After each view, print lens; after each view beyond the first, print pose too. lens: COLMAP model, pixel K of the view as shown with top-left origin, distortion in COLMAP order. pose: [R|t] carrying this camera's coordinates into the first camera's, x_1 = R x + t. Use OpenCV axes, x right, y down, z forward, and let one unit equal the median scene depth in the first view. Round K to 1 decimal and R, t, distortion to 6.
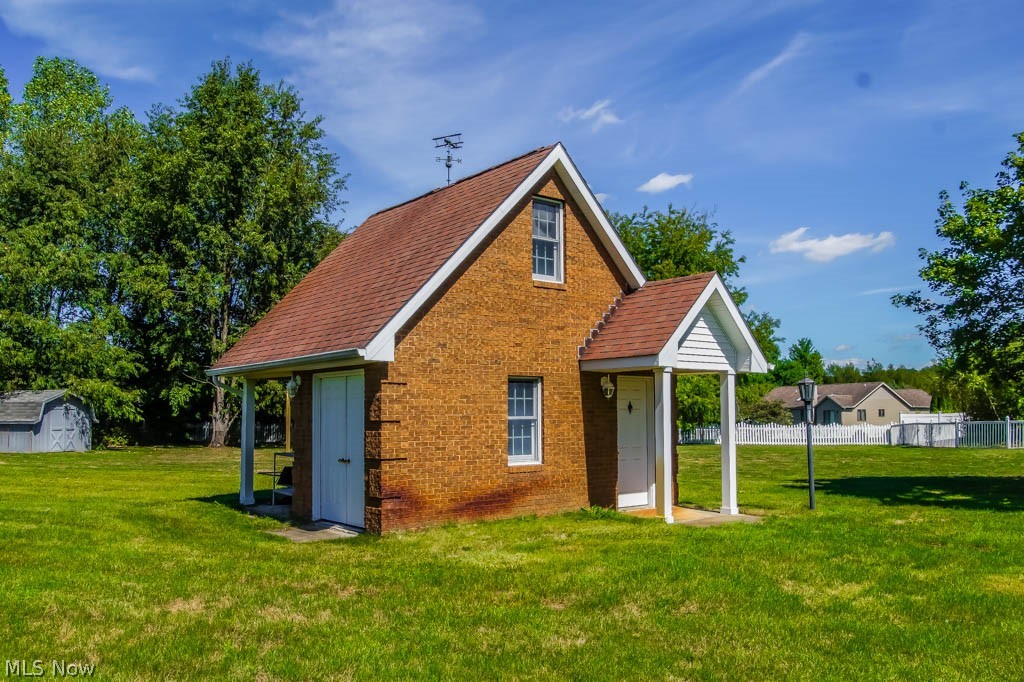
lens RADIAL K [[877.8, 0, 513.0], [0, 877.8, 340.7], [0, 0, 1]] dist [-0.015876, -0.003546]
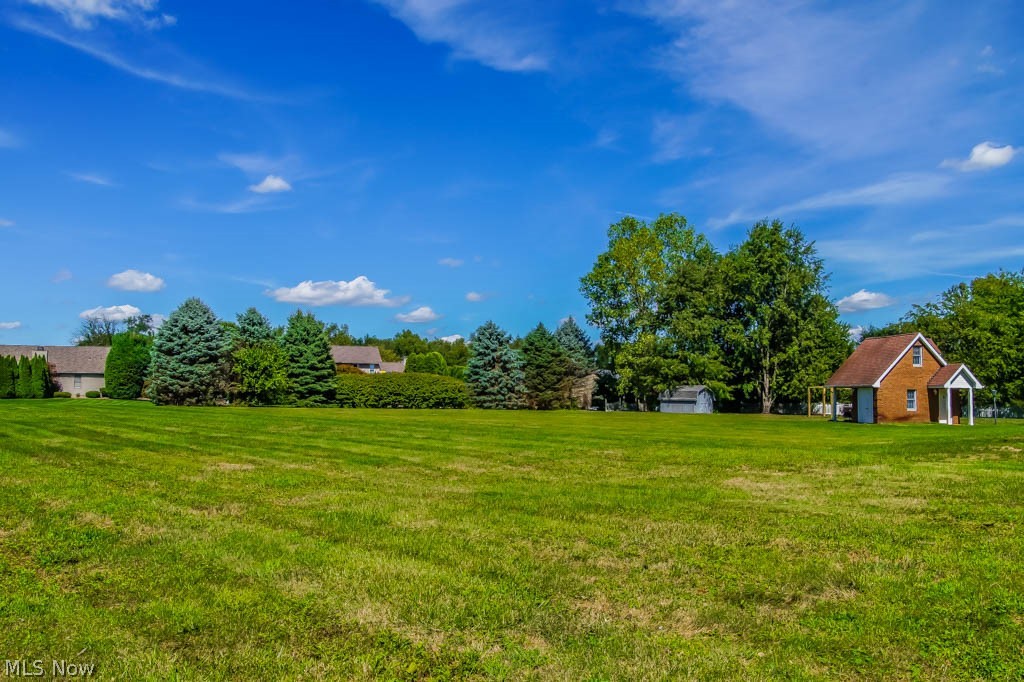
lens RADIAL K [[877.8, 0, 508.1], [0, 877.8, 333.8], [0, 0, 1]] dist [-0.015876, -0.003546]
pose [[0.885717, -0.019864, -0.463801, 0.084538], [0.025054, 0.999673, 0.005032, -0.099885], [0.463550, -0.016077, 0.885925, -1.216810]]
